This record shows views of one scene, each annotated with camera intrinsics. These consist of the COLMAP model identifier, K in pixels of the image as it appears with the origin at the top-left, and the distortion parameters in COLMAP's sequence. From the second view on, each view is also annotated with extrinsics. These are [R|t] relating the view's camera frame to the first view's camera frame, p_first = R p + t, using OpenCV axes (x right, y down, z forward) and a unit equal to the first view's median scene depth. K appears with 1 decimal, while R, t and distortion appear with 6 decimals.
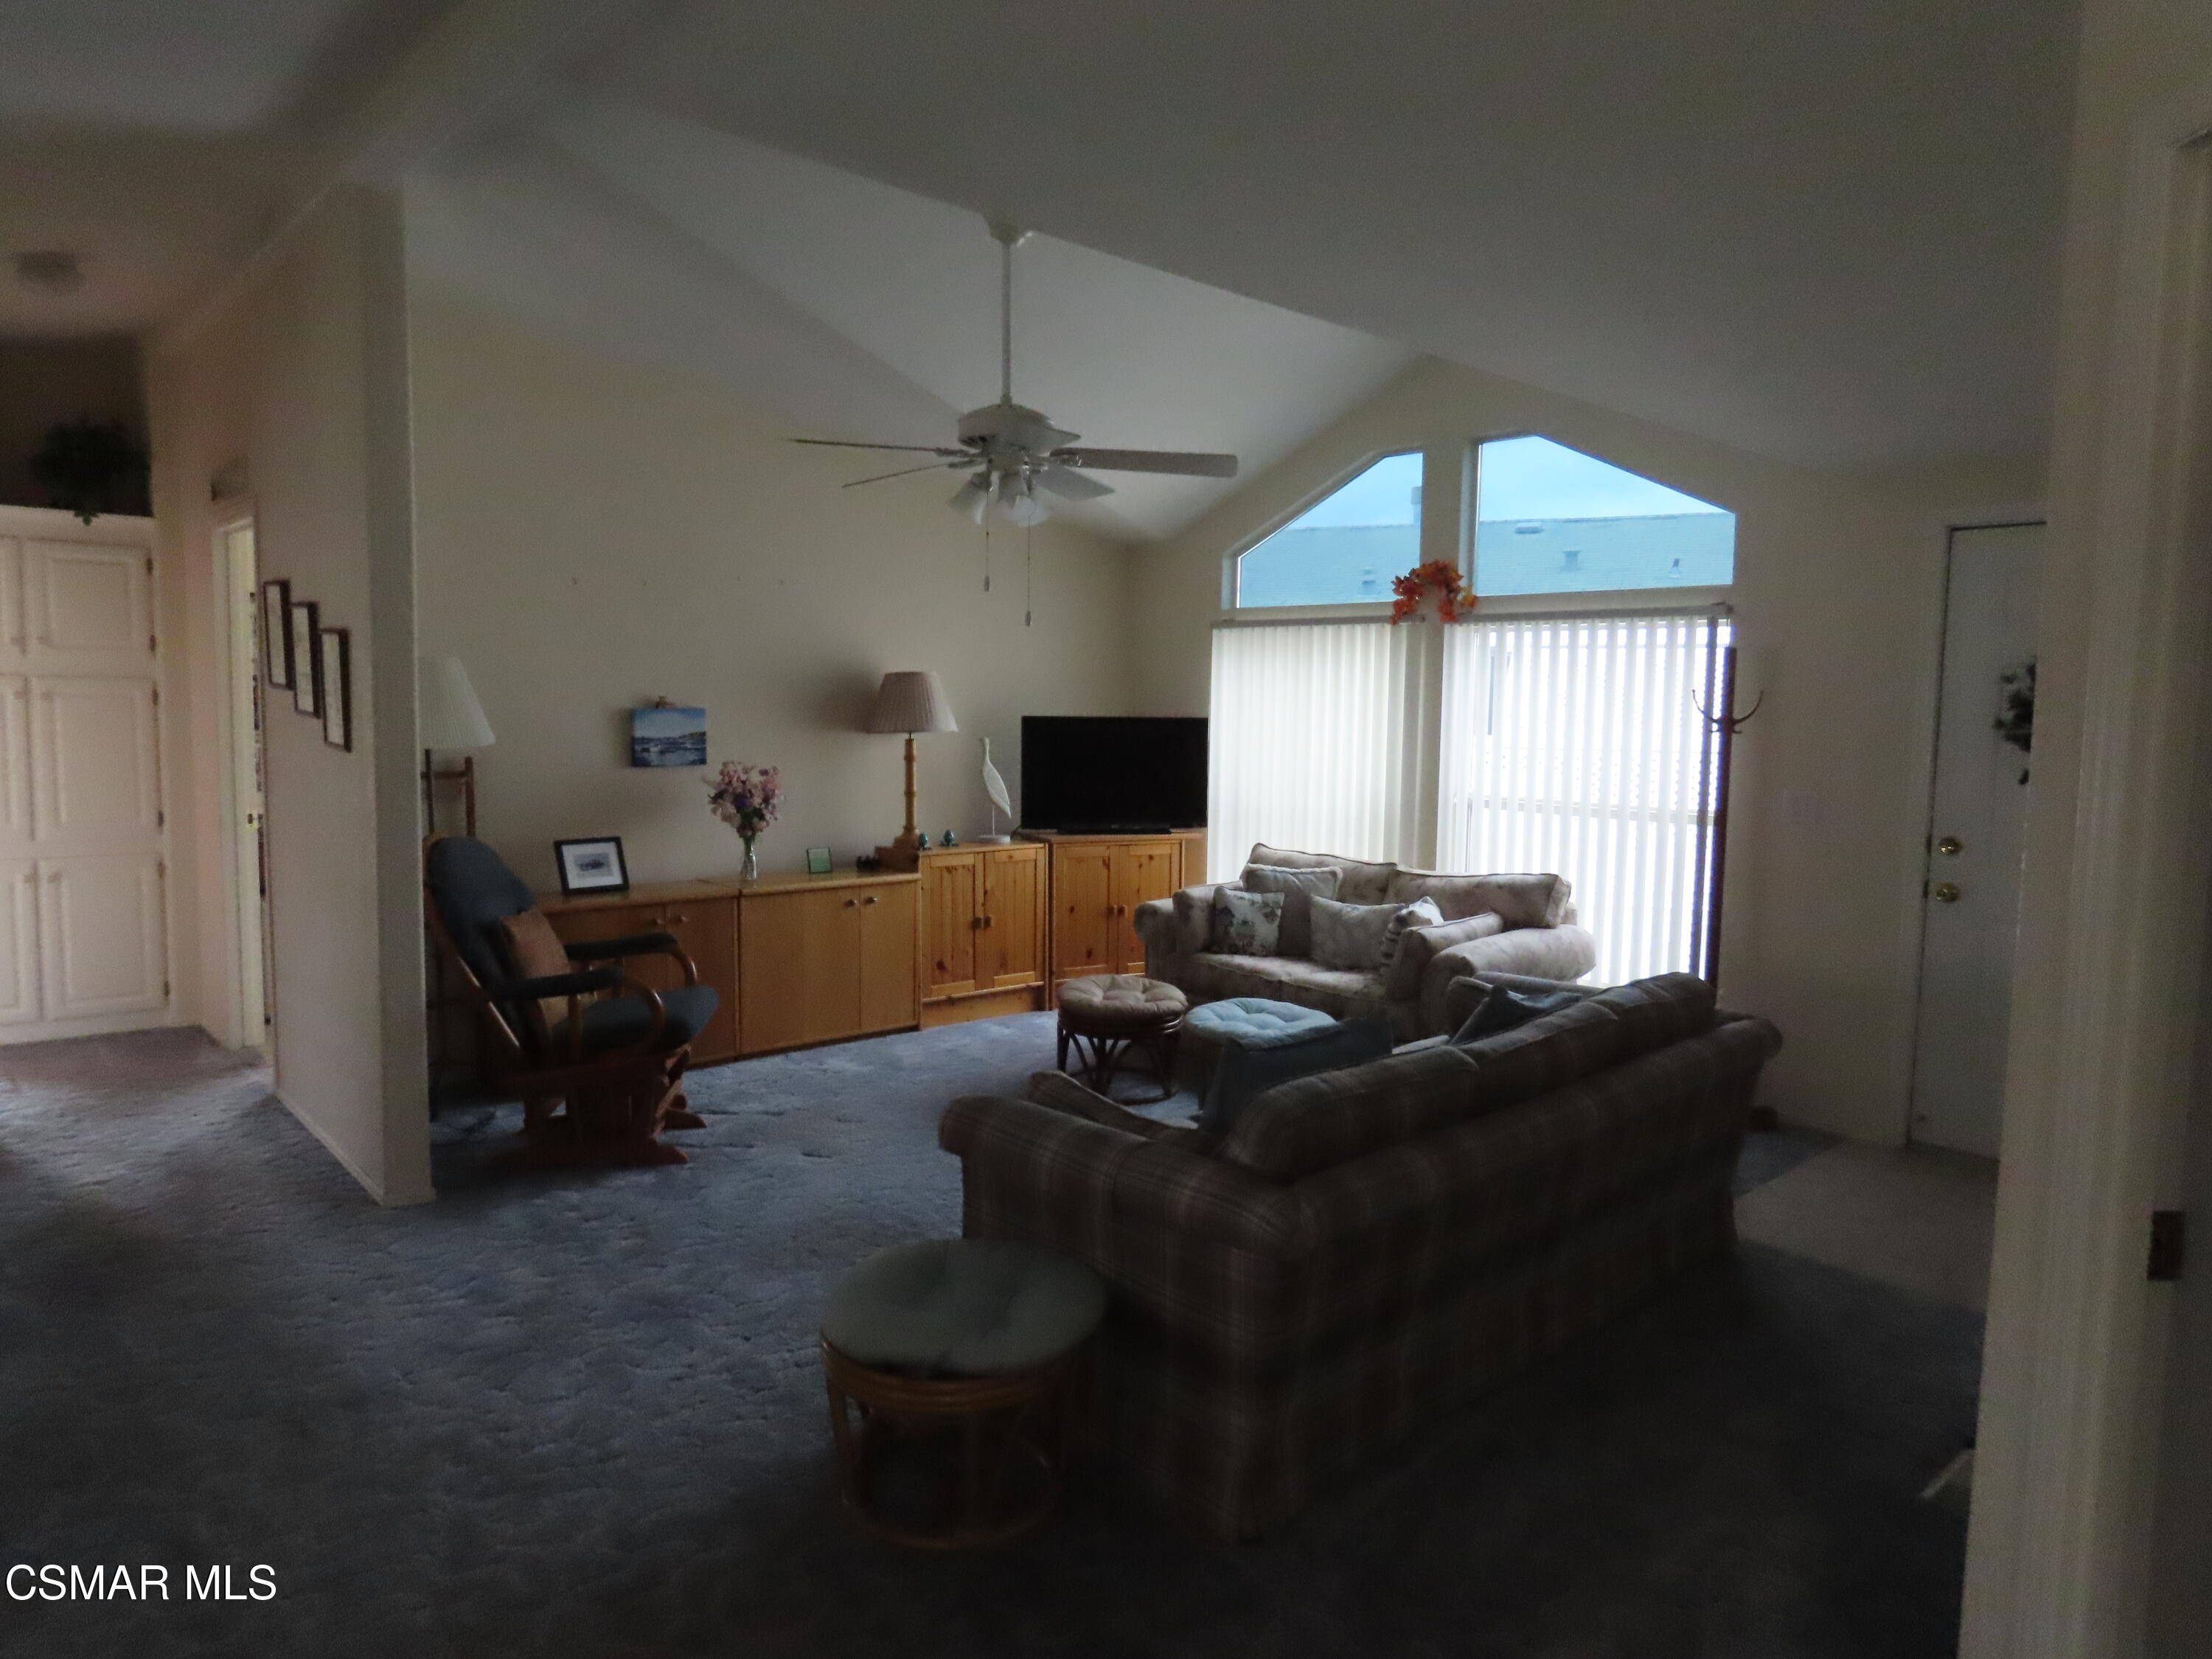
lens RADIAL K [[1352.2, 0, 1106.0], [0, 1352.2, 829.5], [0, 0, 1]] dist [-0.004122, -0.001129]
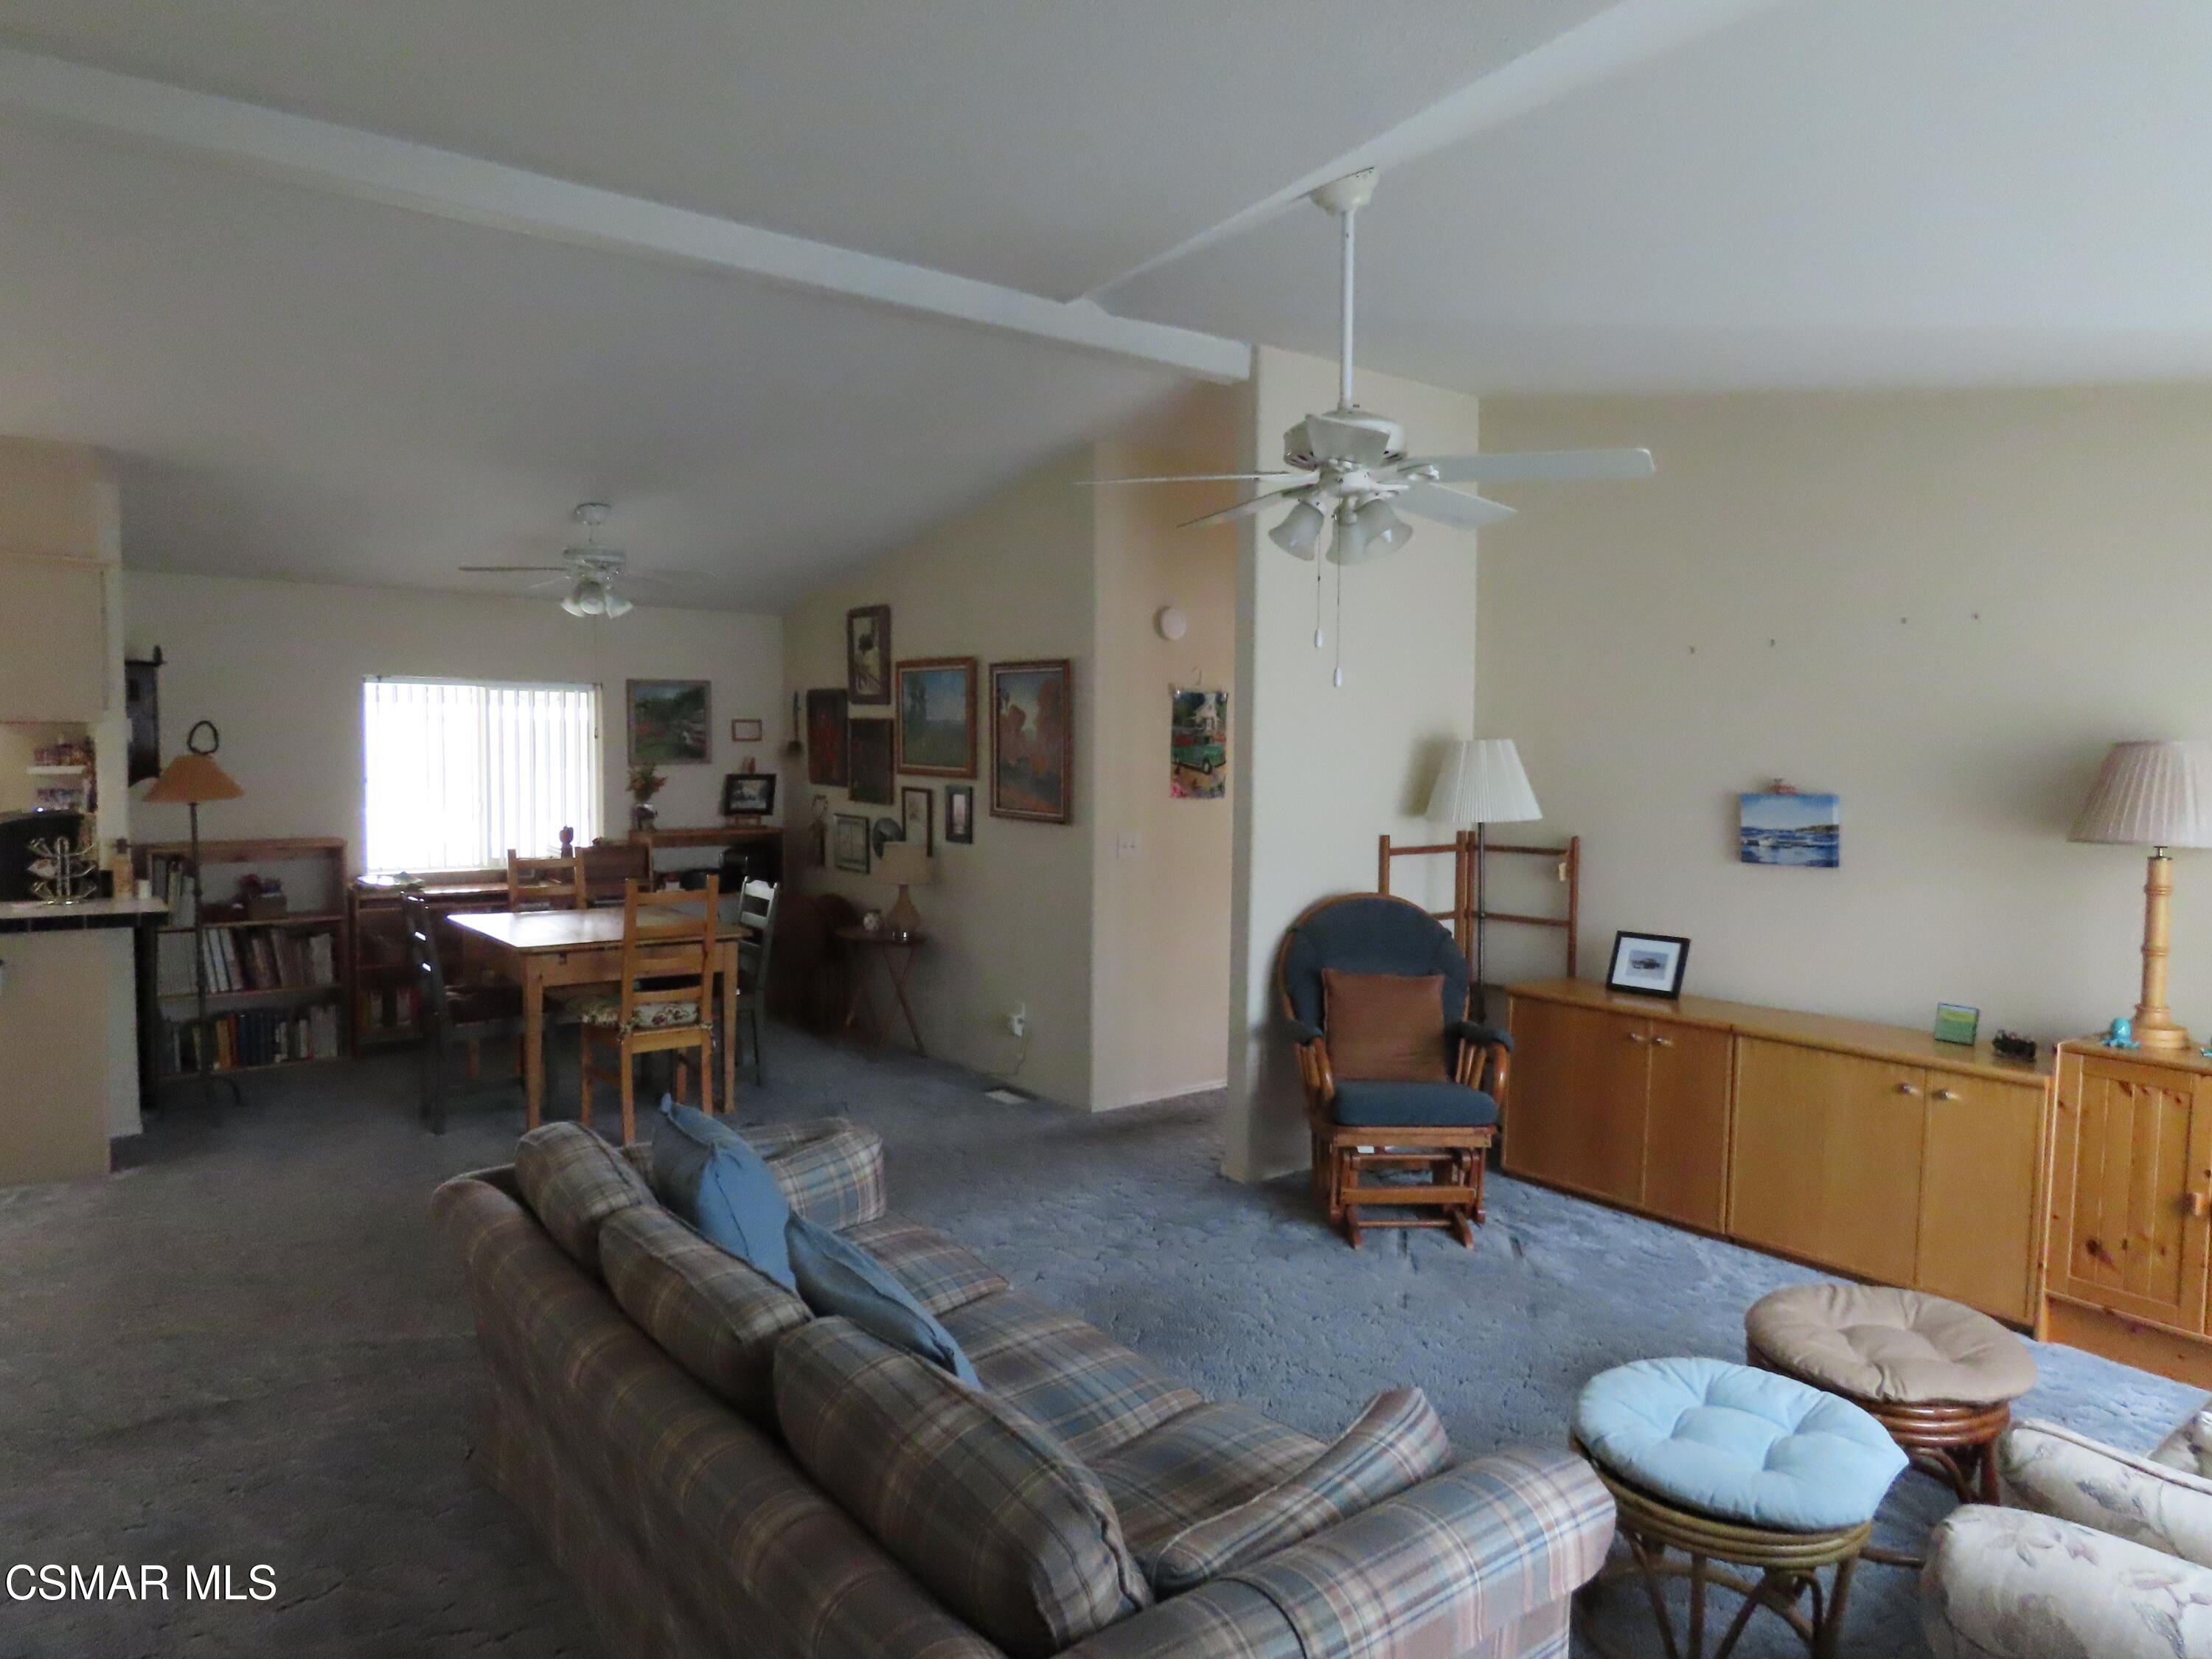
lens RADIAL K [[1397.4, 0, 1106.0], [0, 1397.4, 829.5], [0, 0, 1]] dist [-0.005580, -0.001806]
pose [[-0.085680, 0.040715, -0.995490, 0.555759], [-0.107642, 0.992938, 0.049875, -0.068054], [0.990491, 0.111430, -0.080692, 0.686122]]
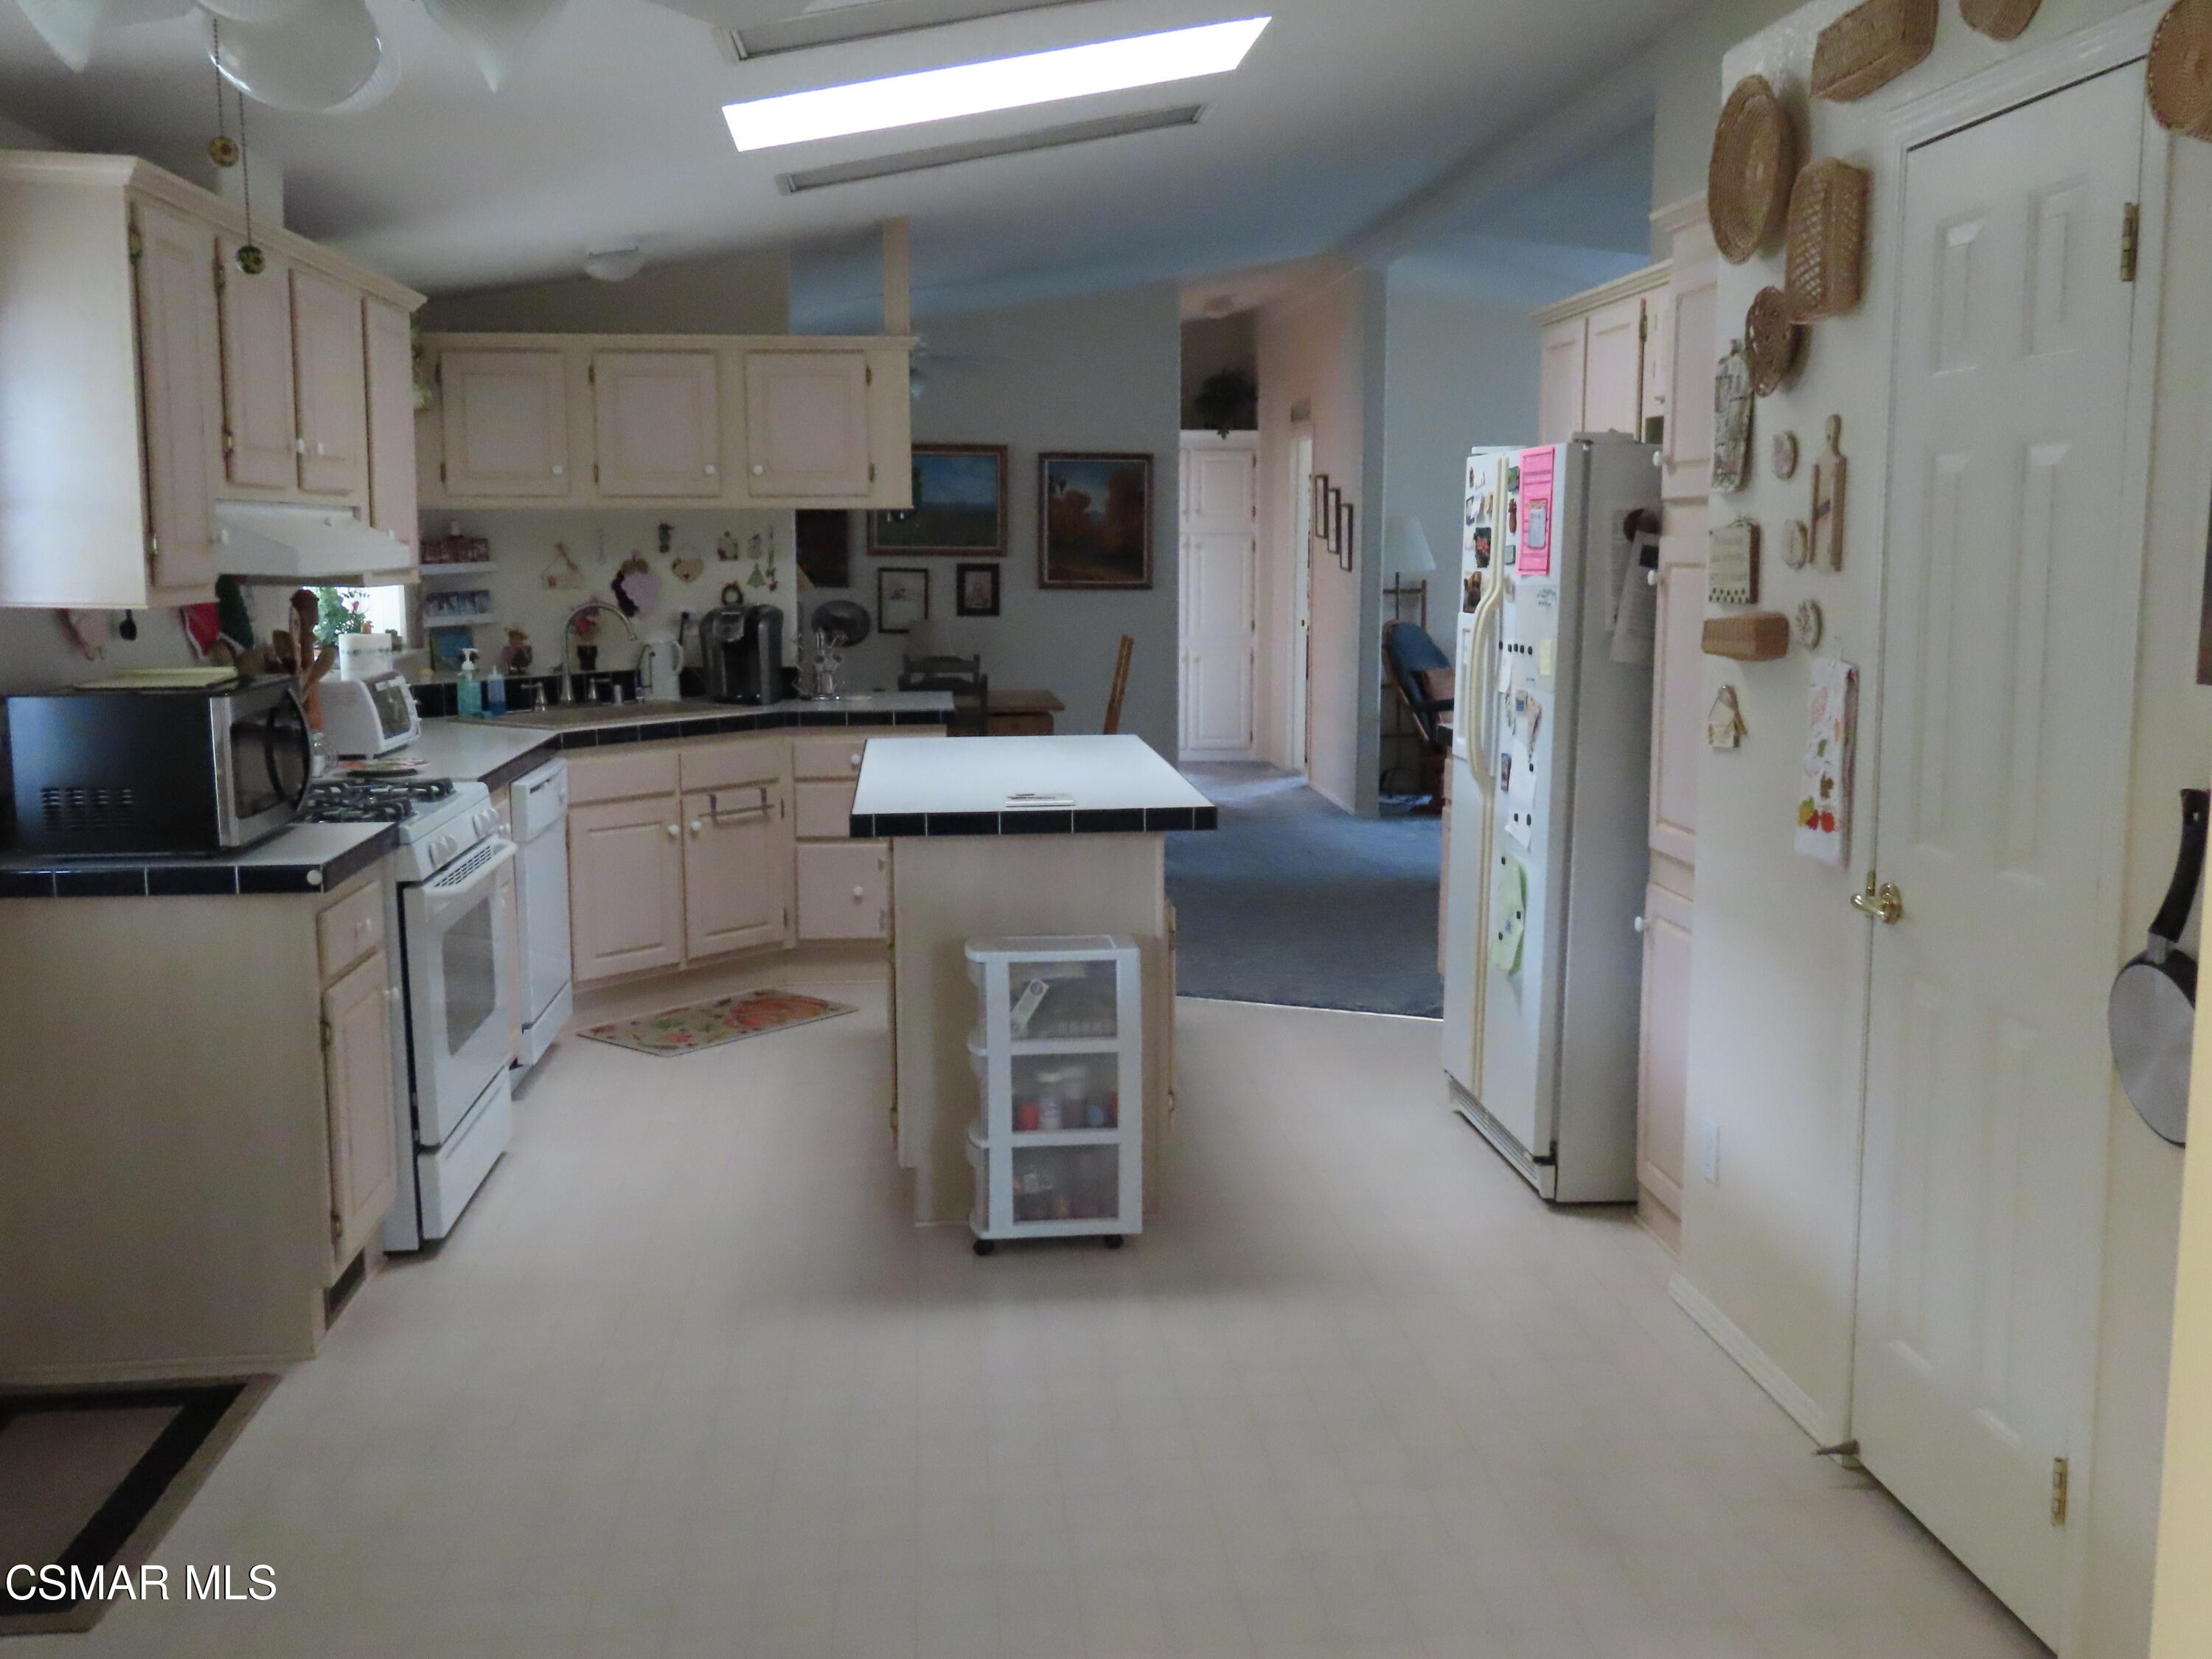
lens RADIAL K [[2063.0, 0, 1106.0], [0, 2063.0, 829.5], [0, 0, 1]] dist [0.059150, -0.138082]
pose [[0.790164, 0.063209, -0.609627, 0.665737], [-0.039468, 0.997851, 0.052305, 0.115521], [0.611623, -0.017269, 0.790961, -1.045204]]
